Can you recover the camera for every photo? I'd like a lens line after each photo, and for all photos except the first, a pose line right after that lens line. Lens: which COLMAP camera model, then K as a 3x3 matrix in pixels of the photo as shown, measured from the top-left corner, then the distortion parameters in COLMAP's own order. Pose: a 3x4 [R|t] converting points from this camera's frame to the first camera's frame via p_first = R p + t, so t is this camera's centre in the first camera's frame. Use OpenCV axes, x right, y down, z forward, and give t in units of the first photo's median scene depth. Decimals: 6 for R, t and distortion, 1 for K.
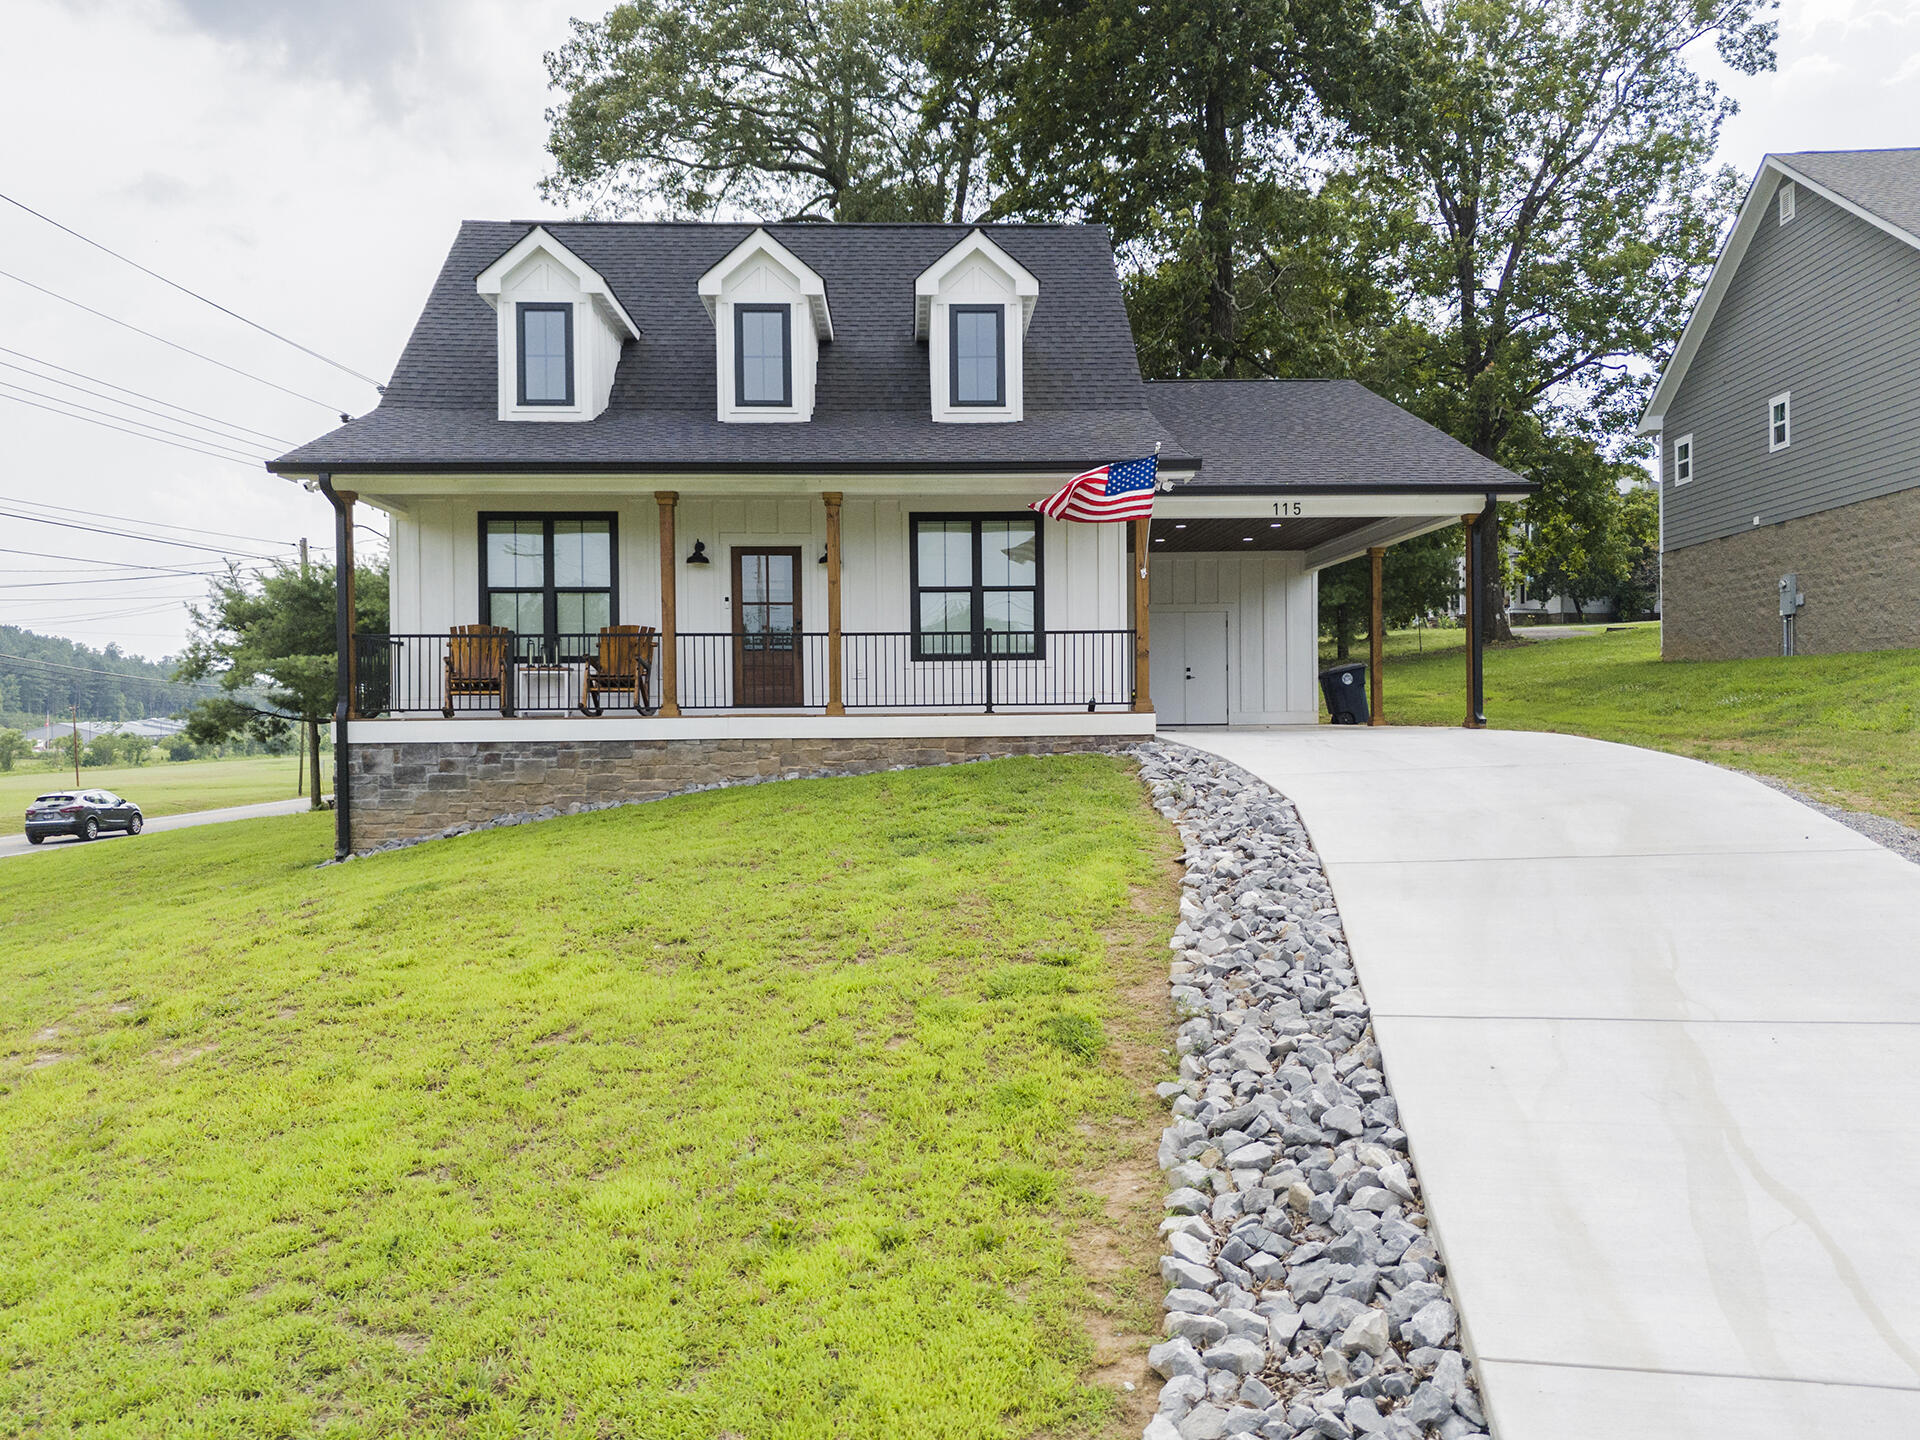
lens RADIAL K [[1425.0, 0, 958.3], [0, 1425.0, 709.8], [0, 0, 1]] dist [0.045726, -0.038884]
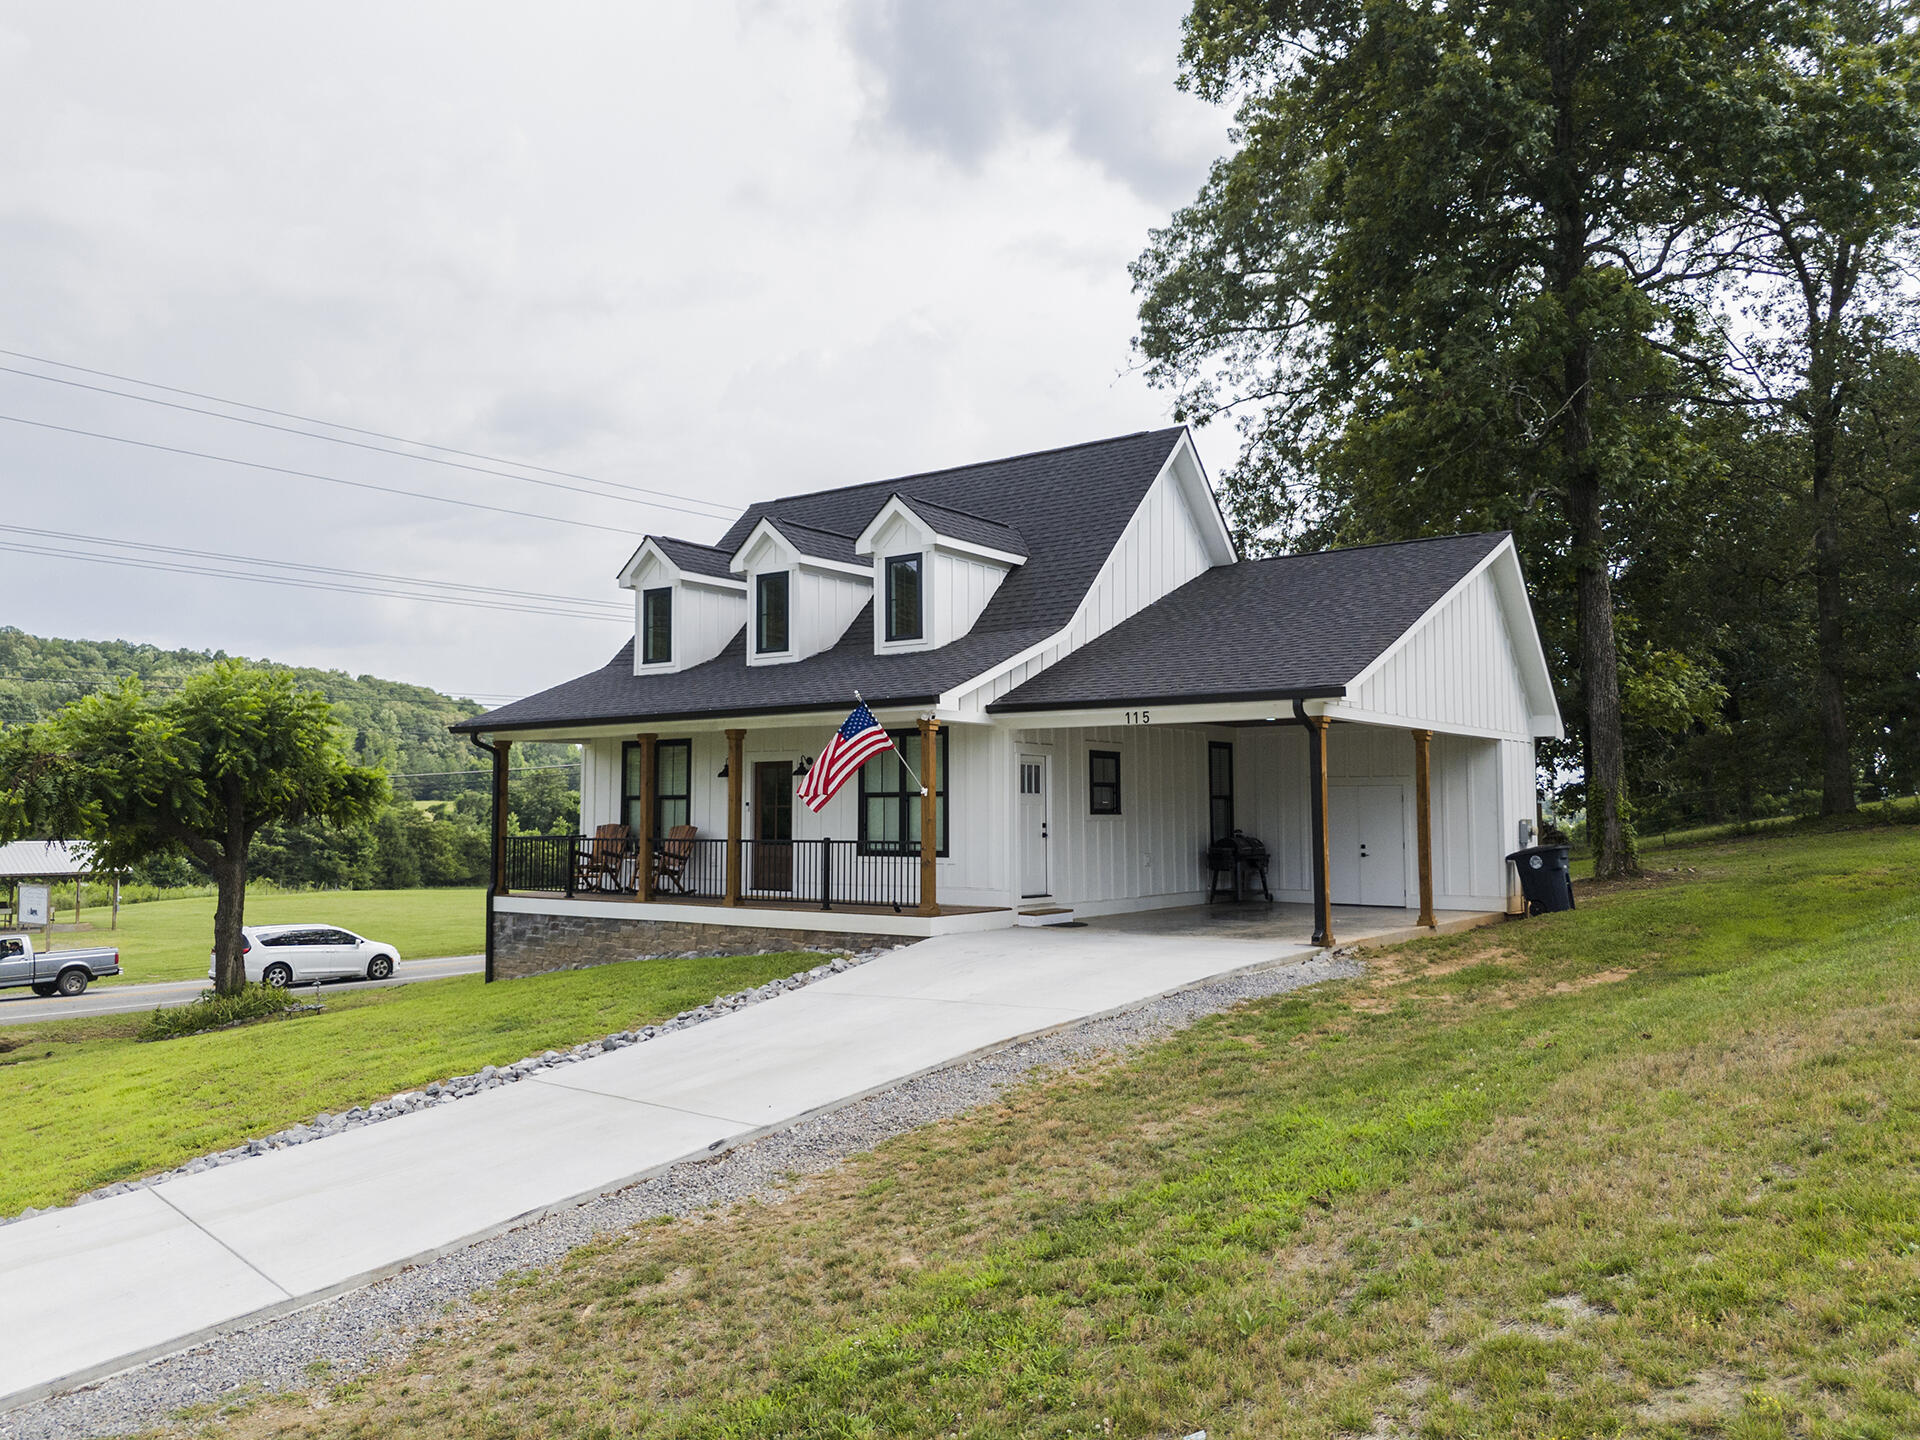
lens RADIAL K [[1425.0, 0, 967.6], [0, 1425.0, 709.2], [0, 0, 1]] dist [0.045726, -0.038884]
pose [[0.785159, -0.036353, -0.618226, 0.783344], [-0.004002, 0.997957, -0.063764, -0.082032], [0.619281, 0.052539, 0.783410, 0.119558]]
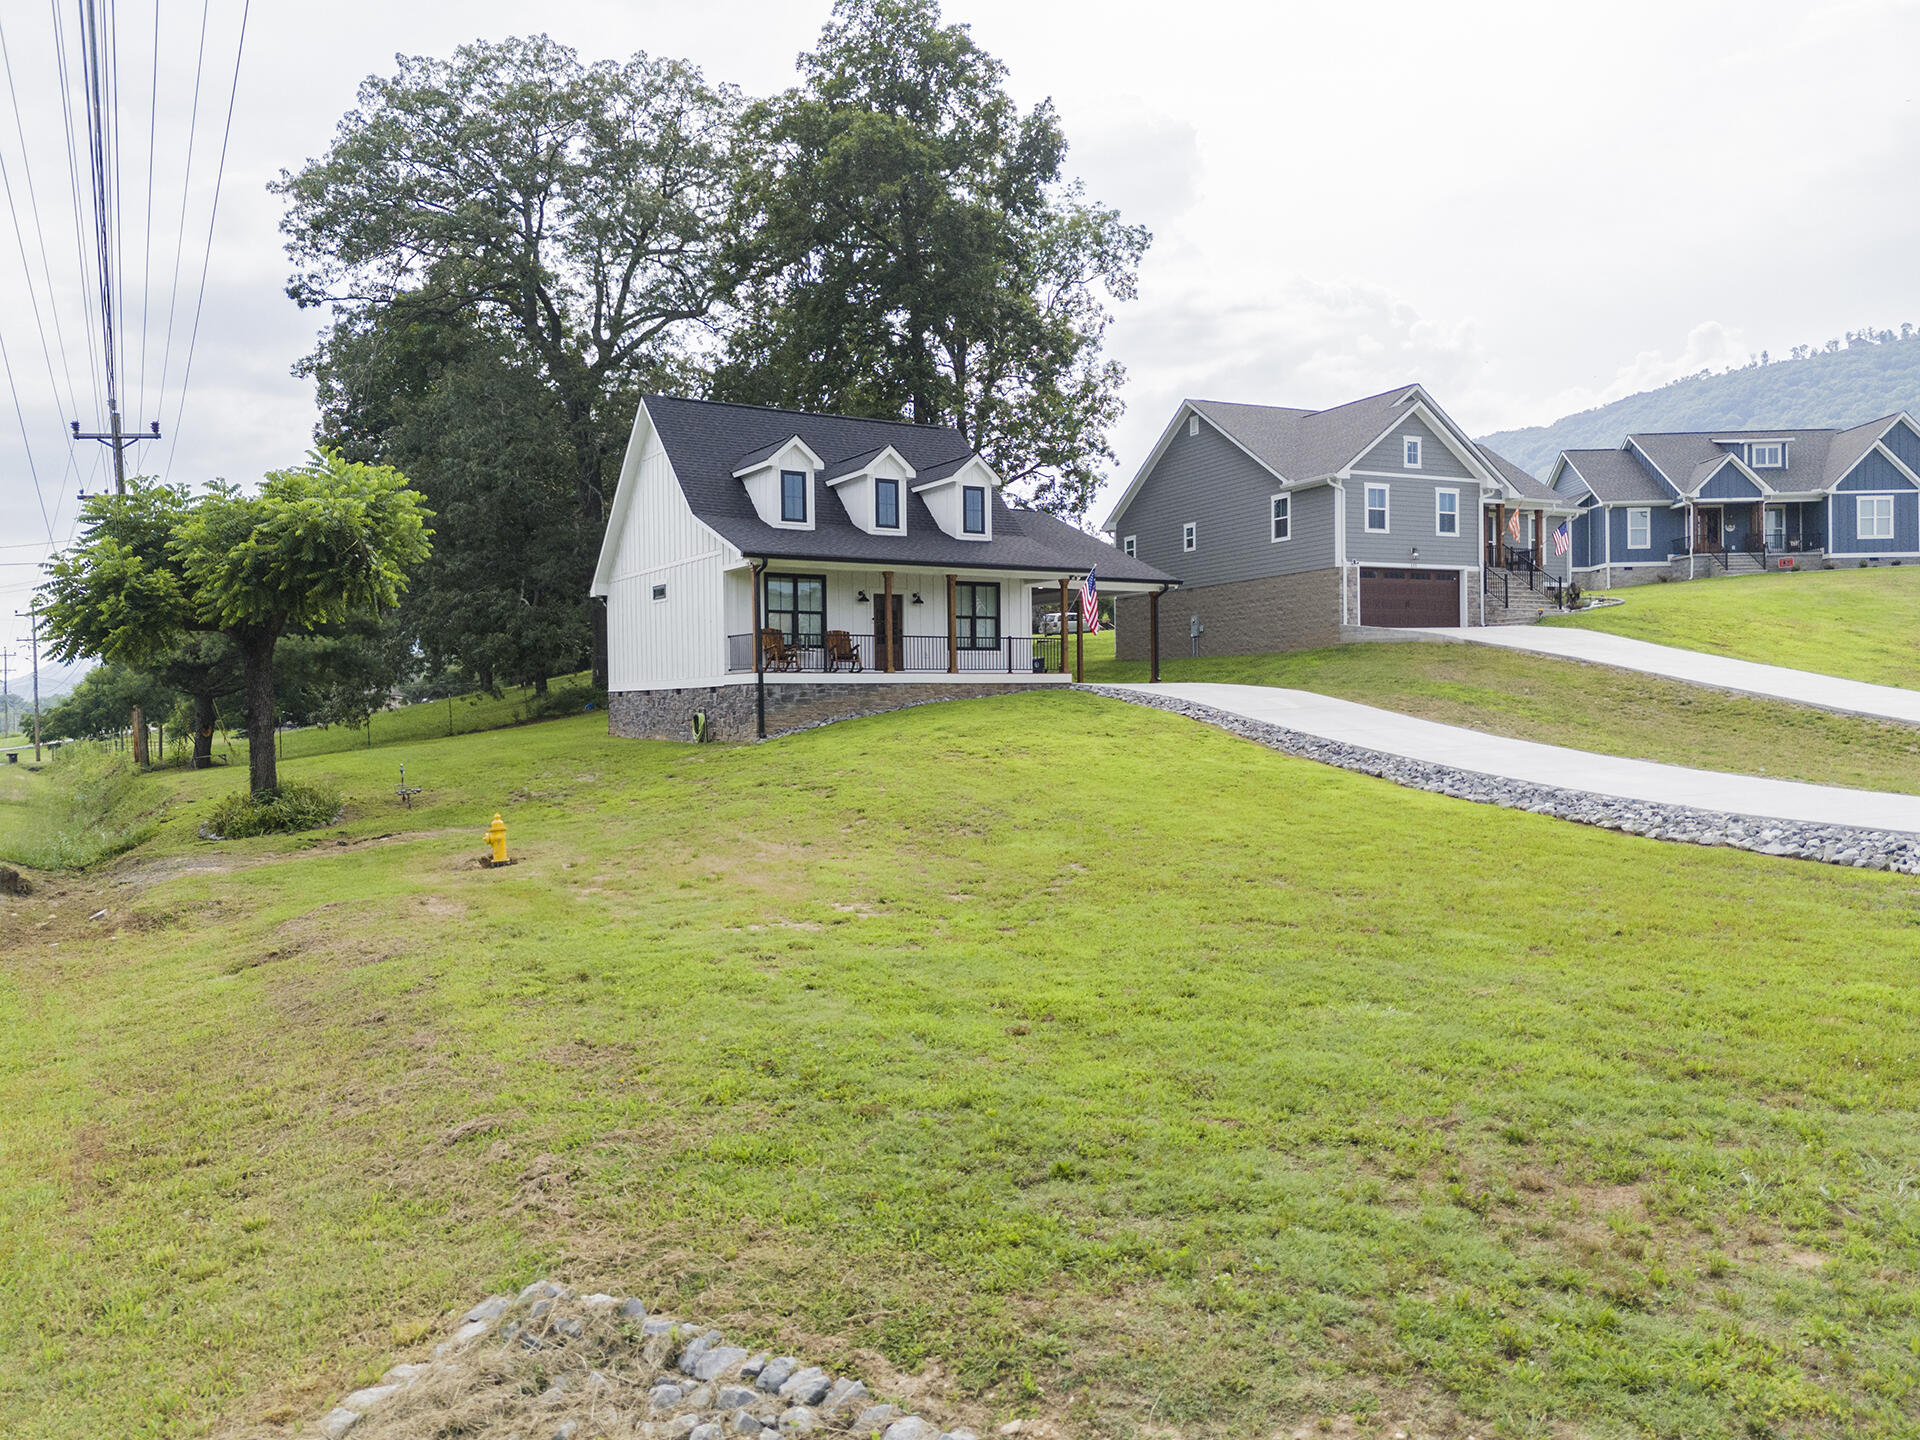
lens RADIAL K [[1425.0, 0, 960.4], [0, 1425.0, 729.2], [0, 0, 1]] dist [0.045726, -0.038884]
pose [[0.873528, -0.008456, 0.486700, -1.071303], [0.002672, 0.999917, 0.012578, 0.058659], [-0.486766, -0.009687, 0.873479, -0.893561]]
